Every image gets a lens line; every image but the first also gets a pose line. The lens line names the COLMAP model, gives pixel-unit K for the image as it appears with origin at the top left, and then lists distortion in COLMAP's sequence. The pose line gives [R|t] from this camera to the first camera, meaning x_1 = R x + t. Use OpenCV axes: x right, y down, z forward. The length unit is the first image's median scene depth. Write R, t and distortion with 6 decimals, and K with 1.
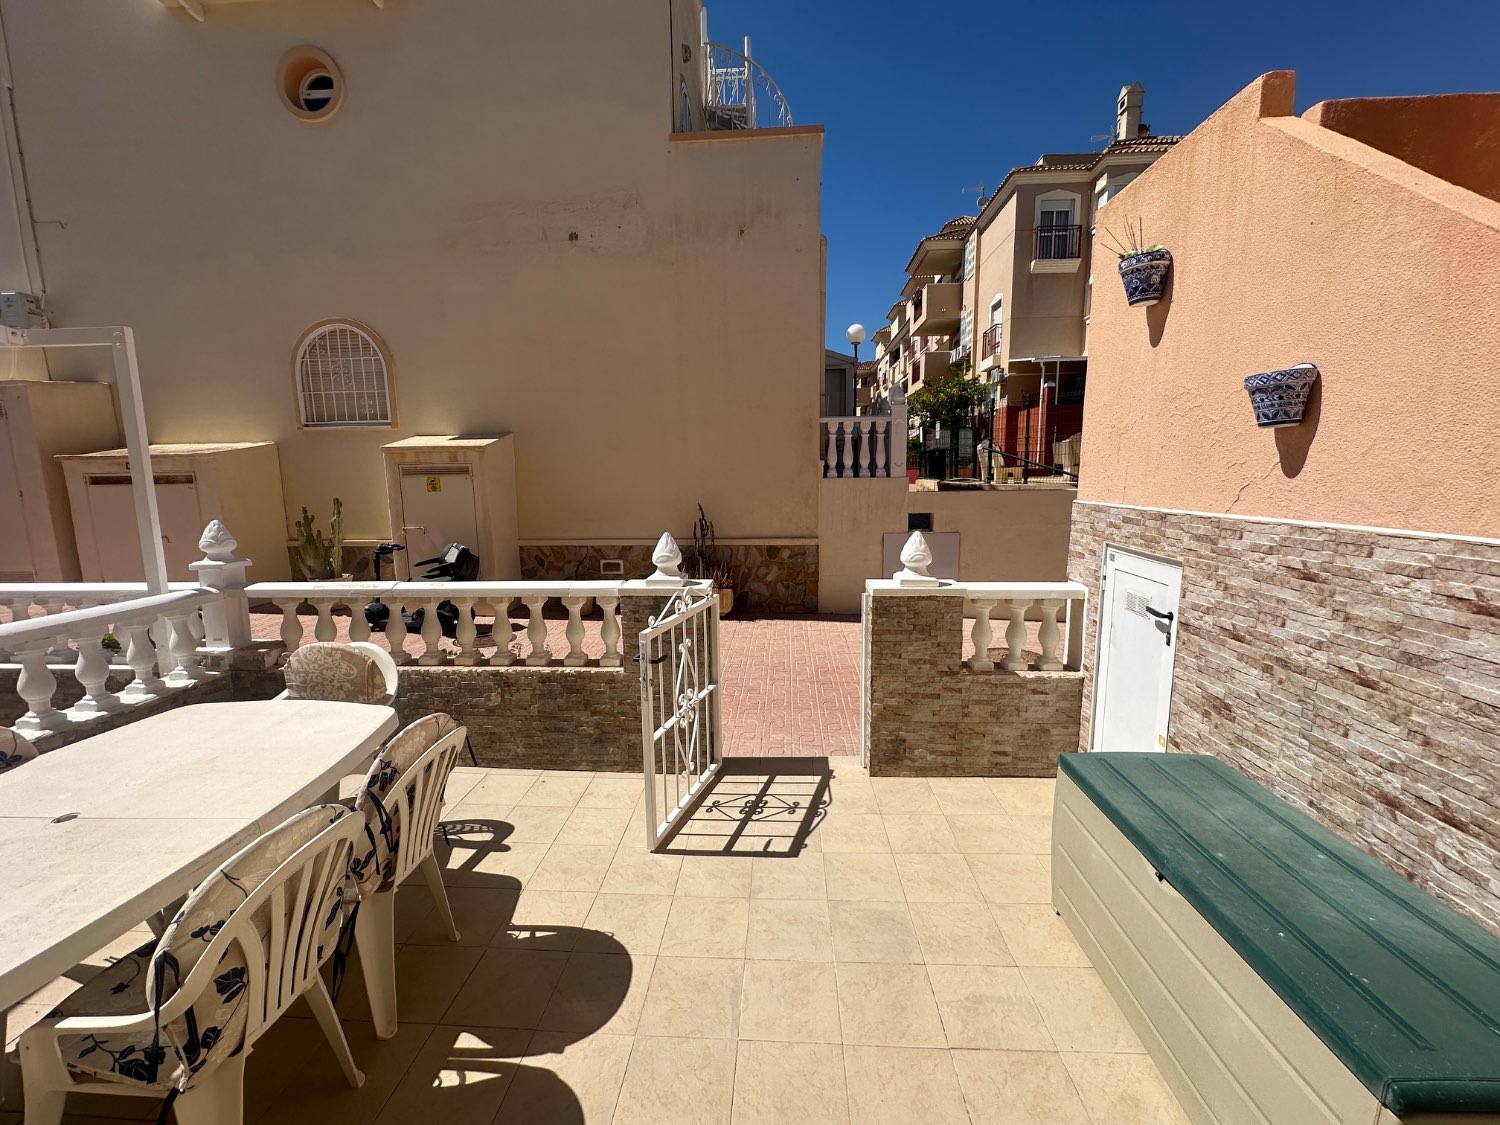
lens RADIAL K [[598.8, 0, 749.8], [0, 598.8, 558.7], [0, 0, 1]] dist [-0.002694, 0.000696]
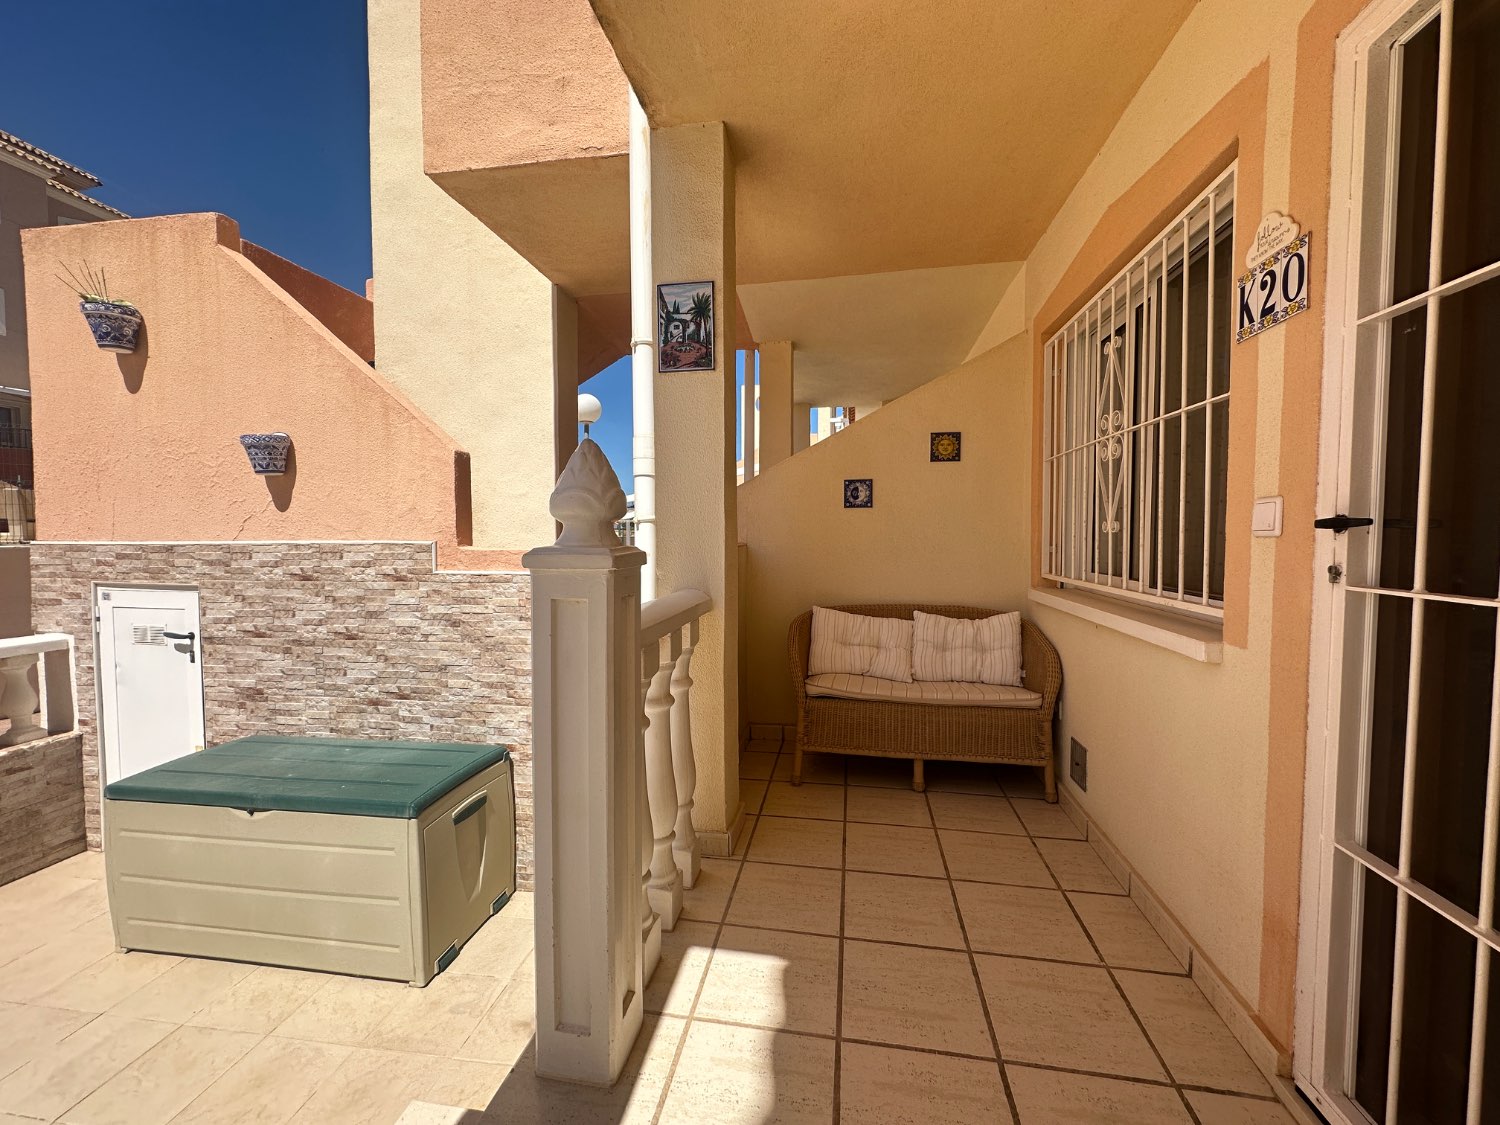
lens RADIAL K [[598.8, 0, 751.5], [0, 598.8, 557.4], [0, 0, 1]] dist [-0.002694, 0.000696]
pose [[0.100281, -0.028881, 0.994540, -0.300019], [0.142693, 0.989663, 0.014351, 0.084138], [-0.984674, 0.140475, 0.103365, -0.169092]]
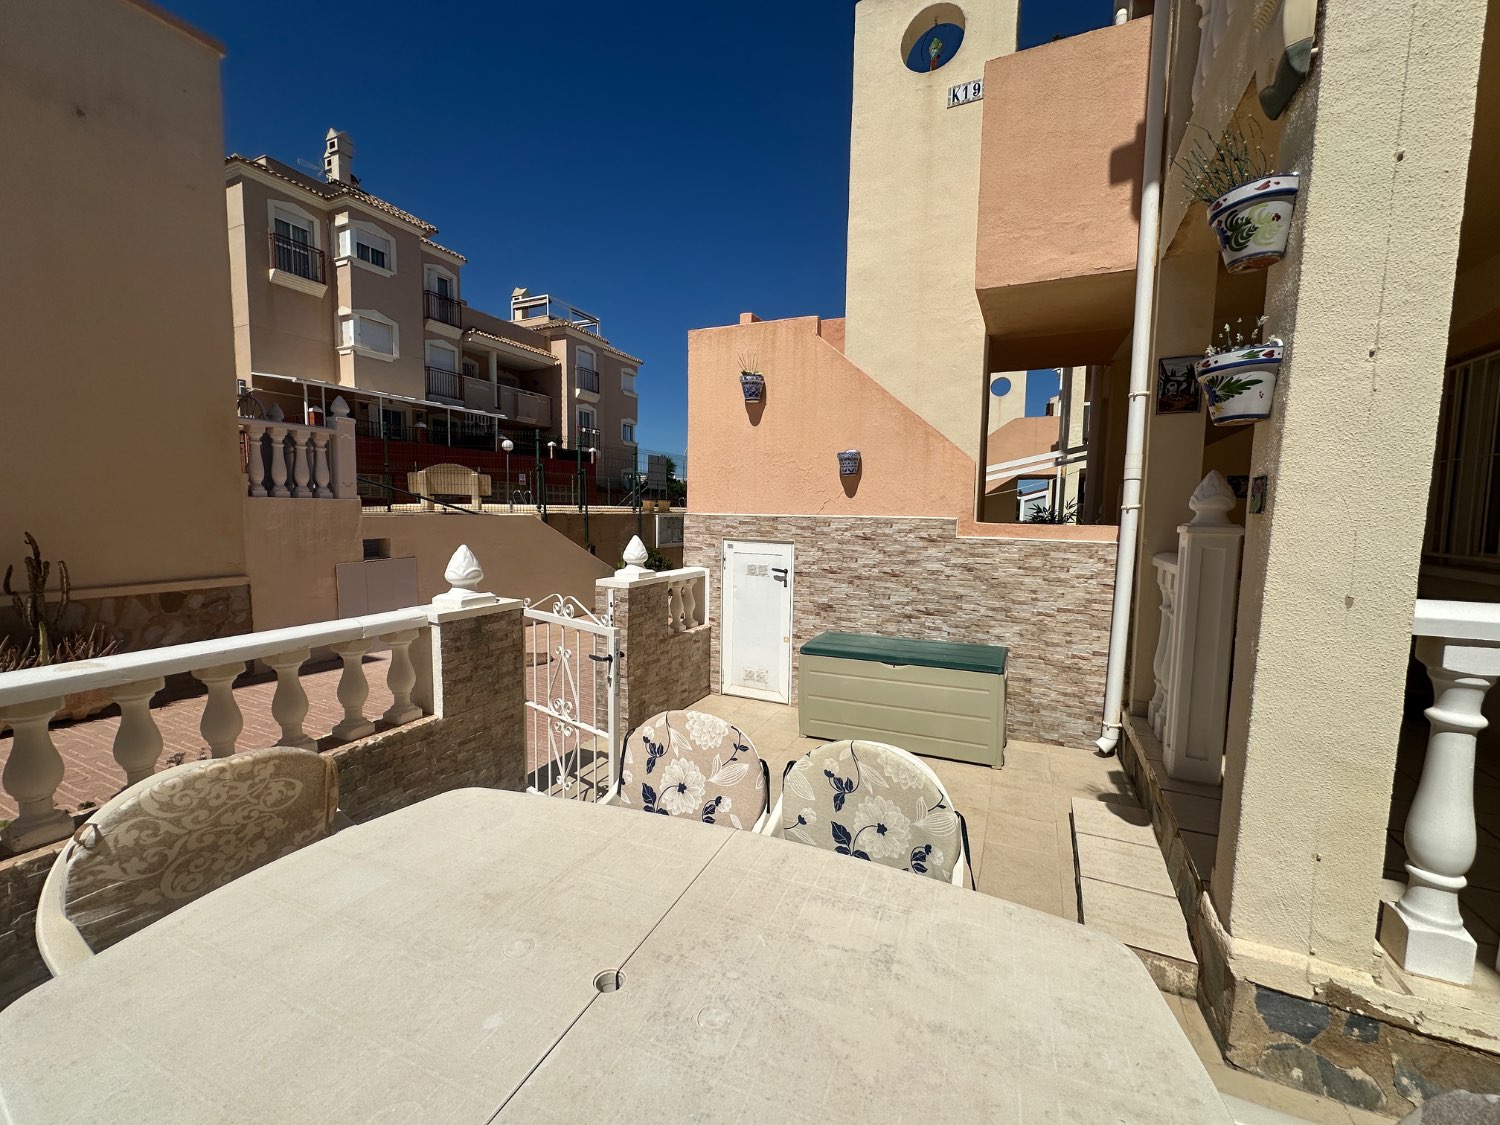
lens RADIAL K [[598.8, 0, 751.0], [0, 598.8, 558.7], [0, 0, 1]] dist [-0.002694, 0.000696]
pose [[0.366169, -0.057731, 0.928756, -1.080318], [0.113811, 0.993359, 0.016876, 0.012406], [-0.923562, 0.099523, 0.370308, 0.400783]]
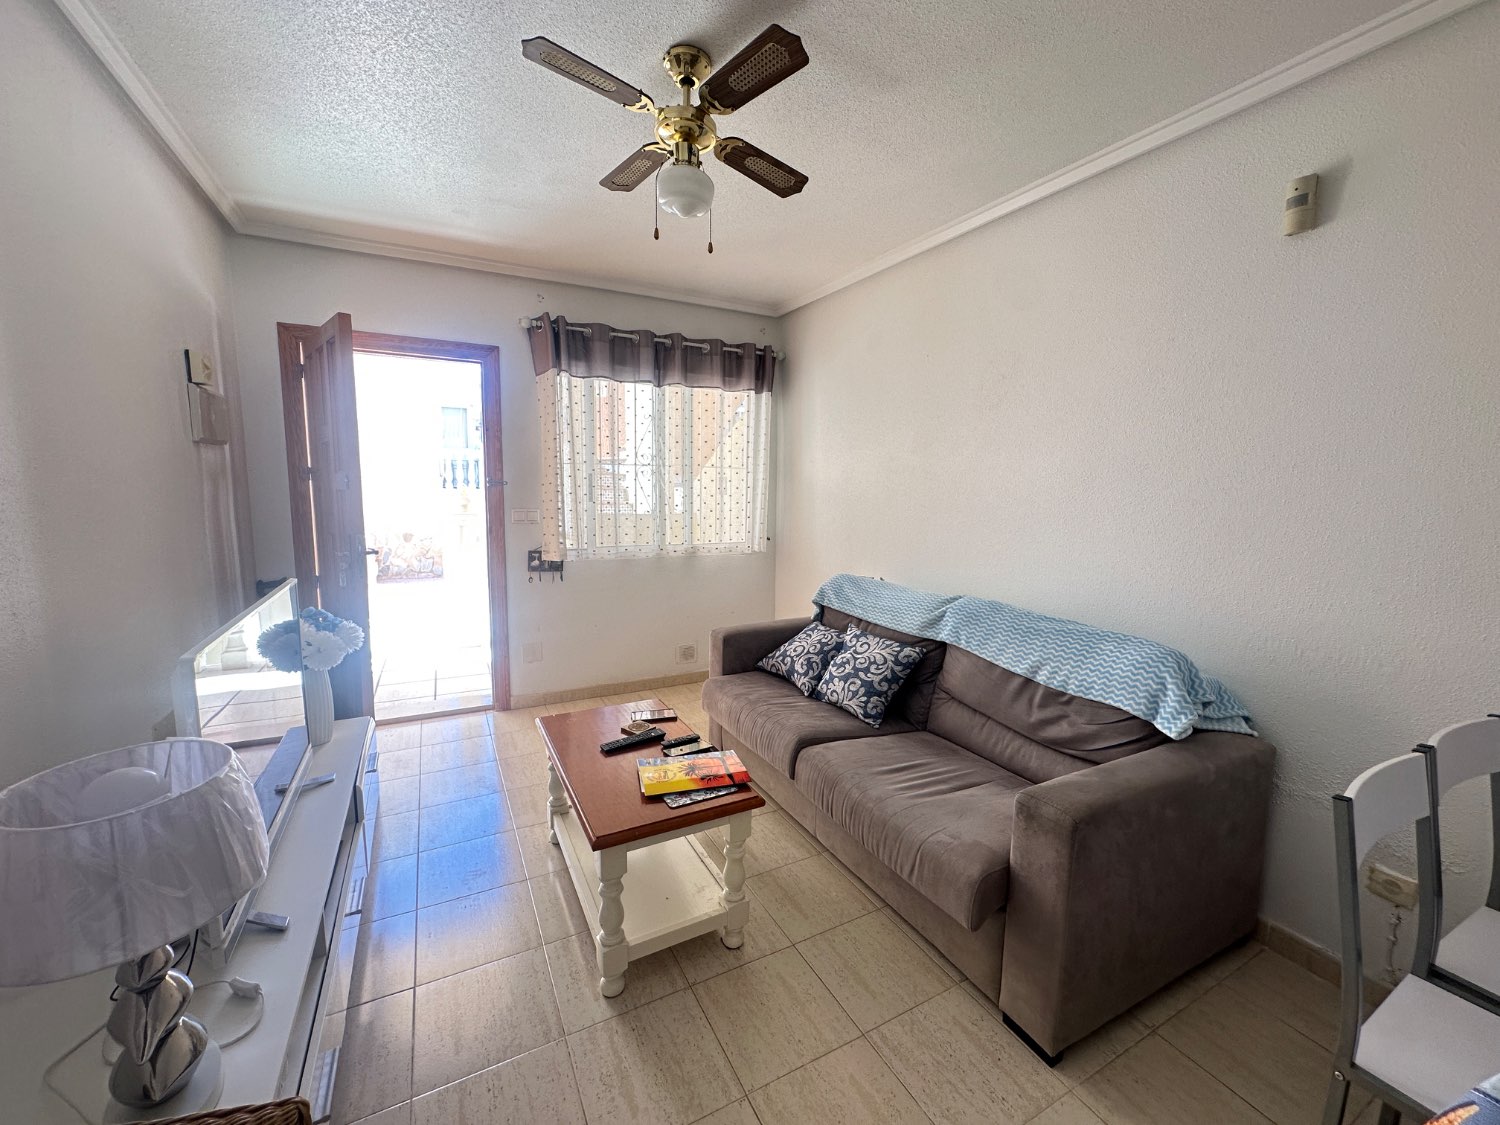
lens RADIAL K [[598.8, 0, 751.2], [0, 598.8, 562.5], [0, 0, 1]] dist [-0.002694, 0.000696]
pose [[0.854787, -0.044223, 0.517091, -0.009439], [0.051172, 0.998690, 0.000819, 0.287767], [-0.516450, 0.025760, 0.855930, -2.173552]]
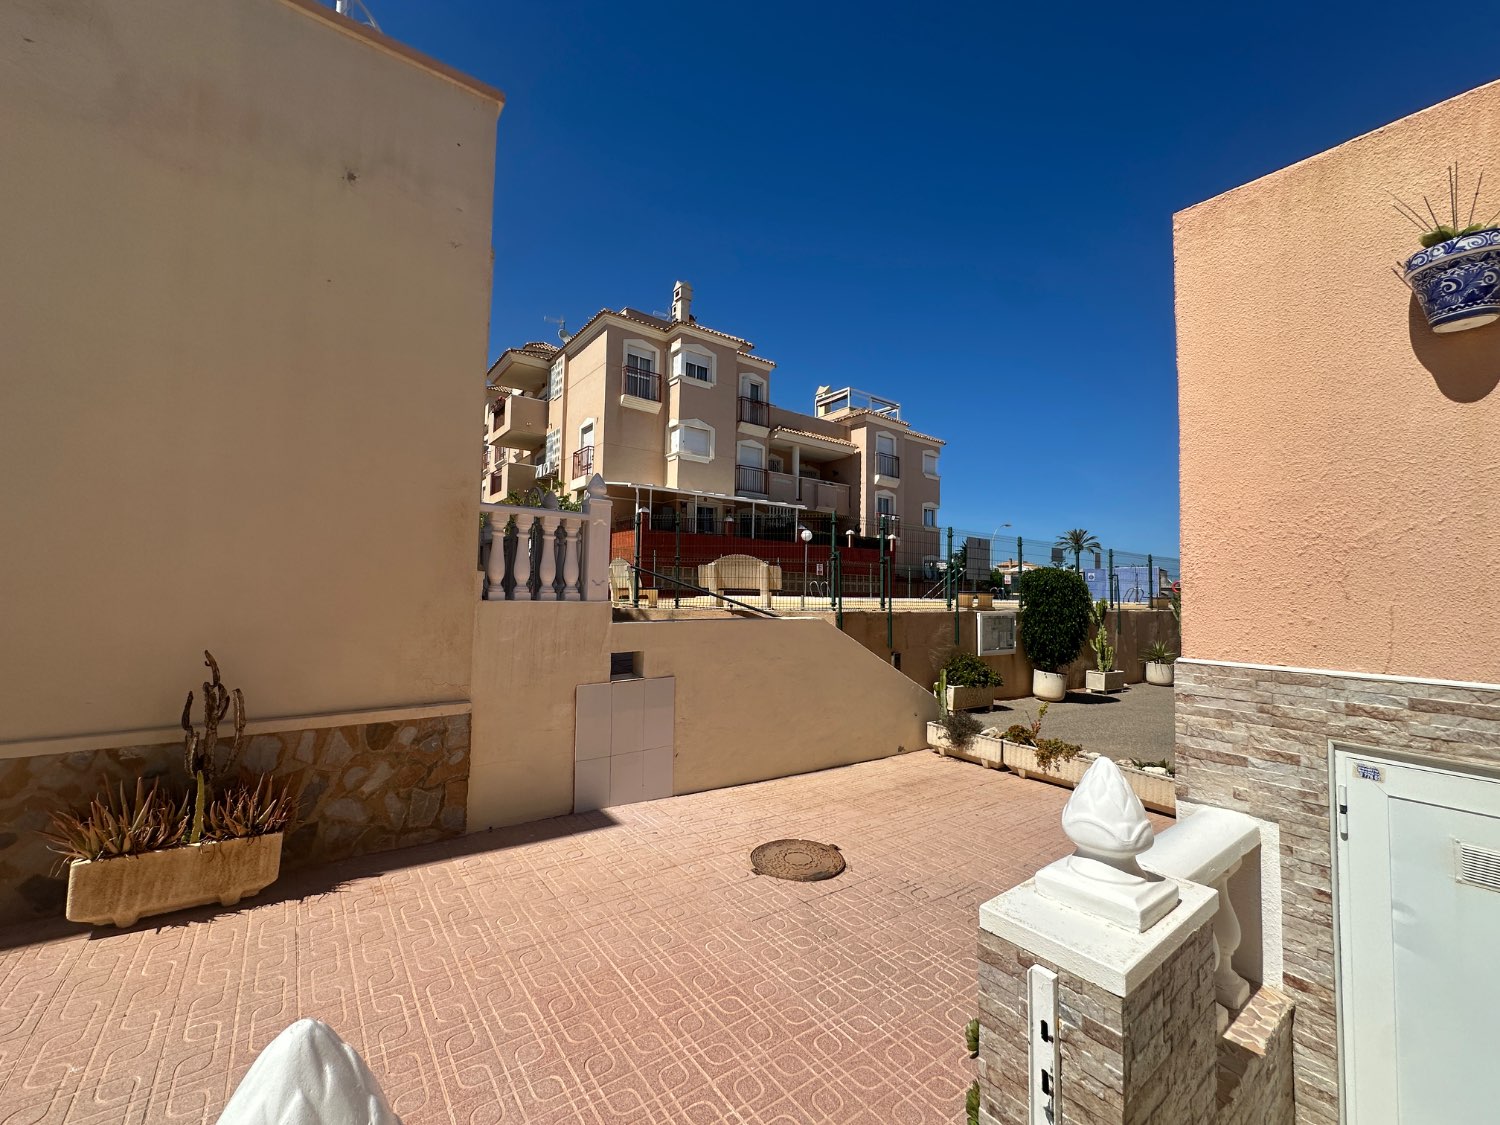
lens RADIAL K [[598.8, 0, 750.2], [0, 598.8, 557.2], [0, 0, 1]] dist [-0.002694, 0.000696]
pose [[0.756341, 0.064783, 0.650962, -0.214560], [0.065982, 0.982455, -0.174437, -0.161660], [-0.650841, 0.174886, 0.738796, 1.103908]]
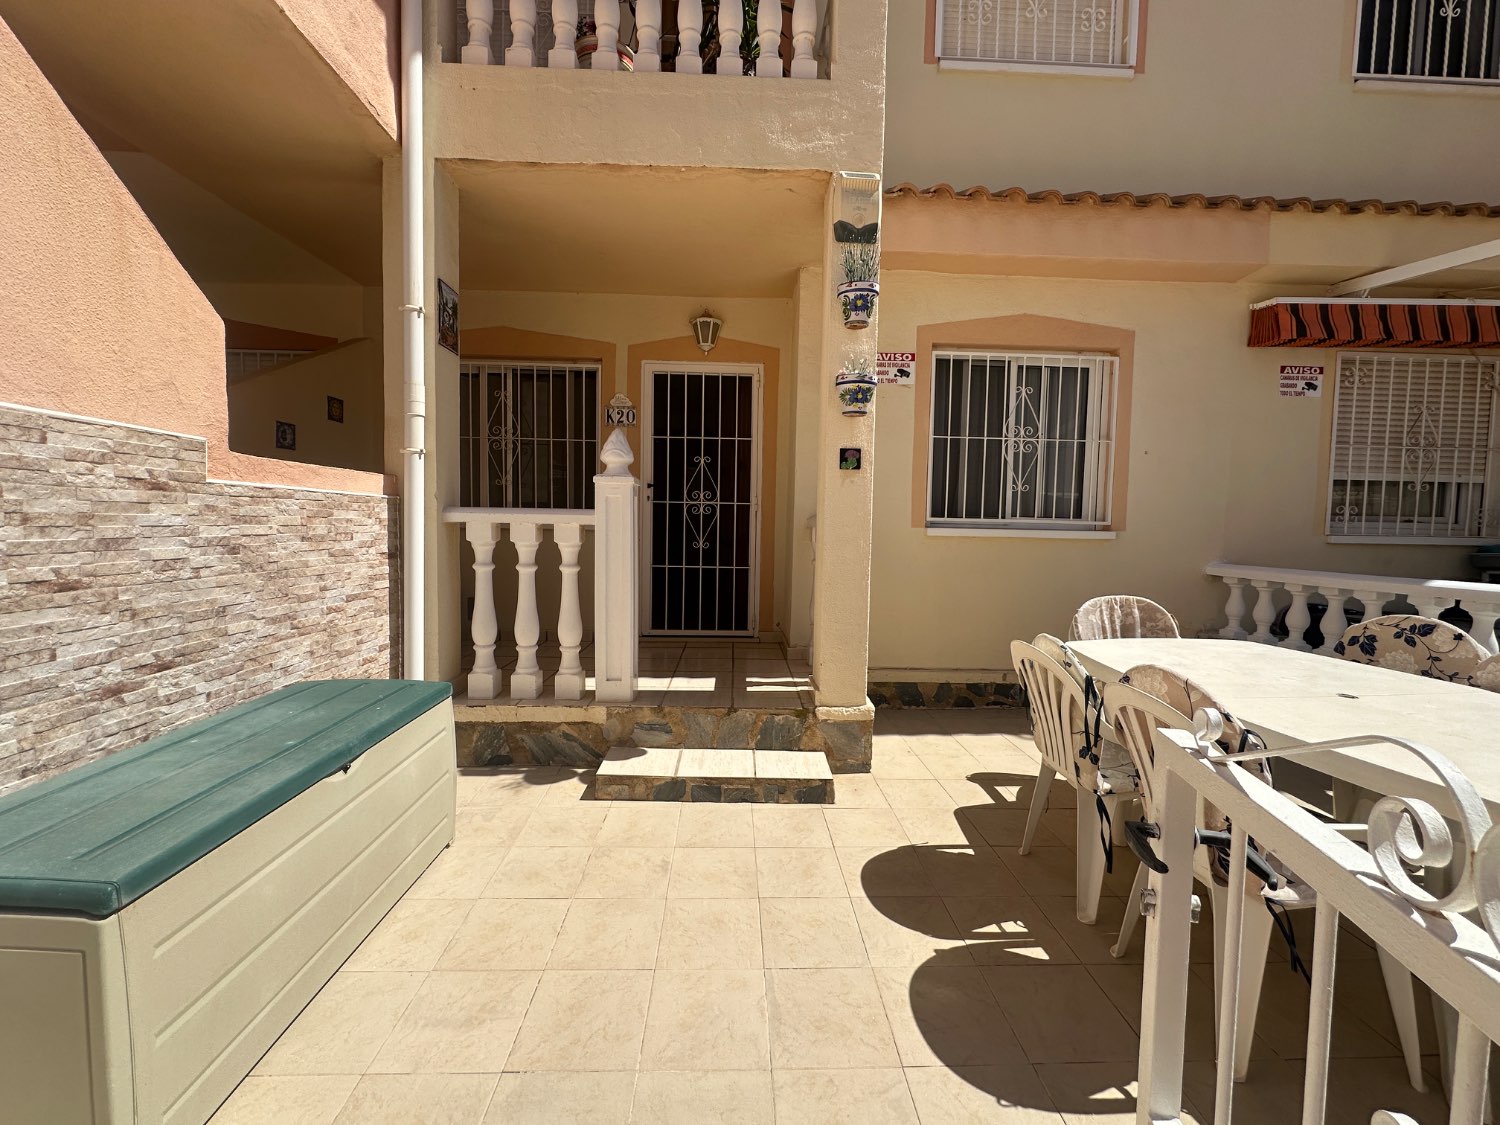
lens RADIAL K [[598.8, 0, 746.2], [0, 598.8, 558.1], [0, 0, 1]] dist [-0.002694, 0.000696]
pose [[-0.996054, -0.000272, -0.088751, 0.066980], [-0.017757, 0.980388, 0.196276, -0.017724], [0.086957, 0.197078, -0.976524, 1.293520]]
